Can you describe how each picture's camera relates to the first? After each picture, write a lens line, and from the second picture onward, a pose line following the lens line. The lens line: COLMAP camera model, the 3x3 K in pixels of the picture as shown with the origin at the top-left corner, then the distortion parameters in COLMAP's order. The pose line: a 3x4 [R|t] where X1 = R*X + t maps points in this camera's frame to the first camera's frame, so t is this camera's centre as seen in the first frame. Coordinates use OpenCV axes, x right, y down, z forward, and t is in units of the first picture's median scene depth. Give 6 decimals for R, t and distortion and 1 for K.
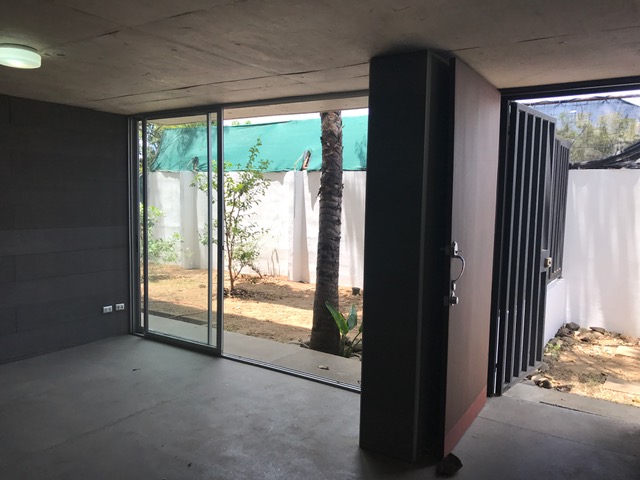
lens RADIAL K [[527.7, 0, 320.5], [0, 527.7, 240.1], [0, 0, 1]] dist [0.010739, -0.020617]
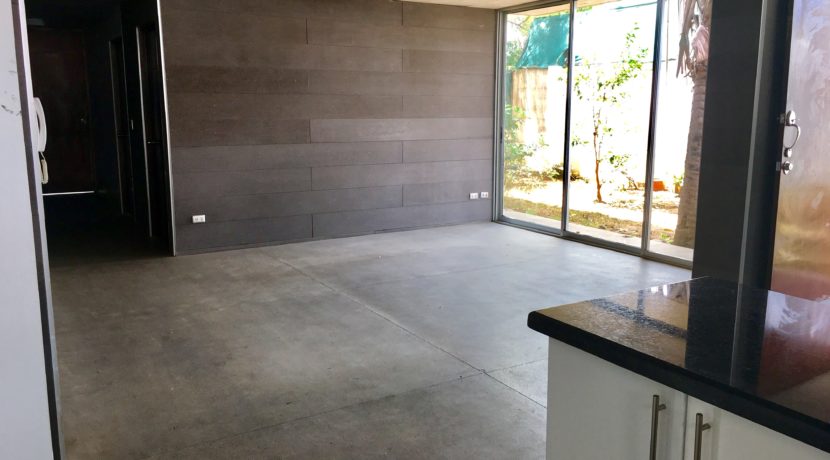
lens RADIAL K [[693.5, 0, 421.1], [0, 693.5, 225.9], [0, 0, 1]] dist [0.048309, 0.000918]
pose [[0.903935, 0.056333, -0.423943, 0.101520], [-0.017599, 0.995347, 0.094736, 0.058863], [0.427307, -0.078174, 0.900720, -0.320764]]
